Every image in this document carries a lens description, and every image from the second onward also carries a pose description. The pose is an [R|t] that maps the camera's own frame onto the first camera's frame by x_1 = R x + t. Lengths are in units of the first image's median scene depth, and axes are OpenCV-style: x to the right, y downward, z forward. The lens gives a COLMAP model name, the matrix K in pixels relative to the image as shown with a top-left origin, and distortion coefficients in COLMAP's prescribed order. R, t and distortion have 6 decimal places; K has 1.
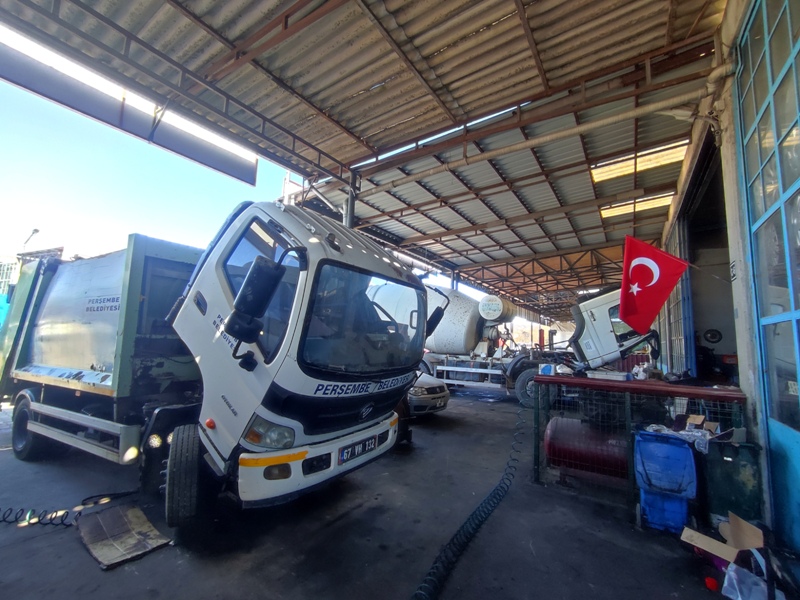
lens RADIAL K [[351.4, 0, 400.0], [0, 351.4, 300.0], [0, 0, 1]] dist [-0.022017, -0.000024]
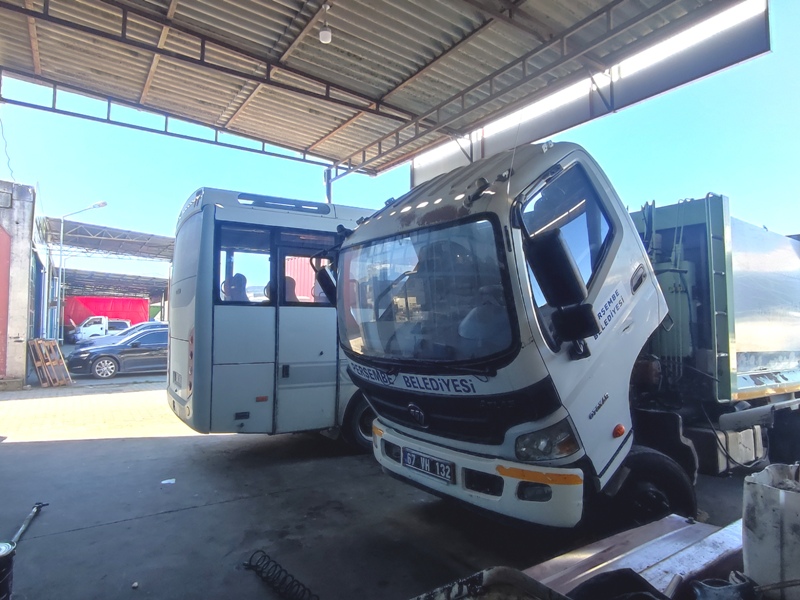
lens RADIAL K [[476.9, 0, 400.0], [0, 476.9, 300.0], [0, 0, 1]] dist [-0.050549, -0.000173]
pose [[-0.389650, -0.082318, -0.917277, 0.713398], [0.093445, 0.987323, -0.128298, 0.164585], [0.916210, -0.135707, -0.377018, 1.132321]]
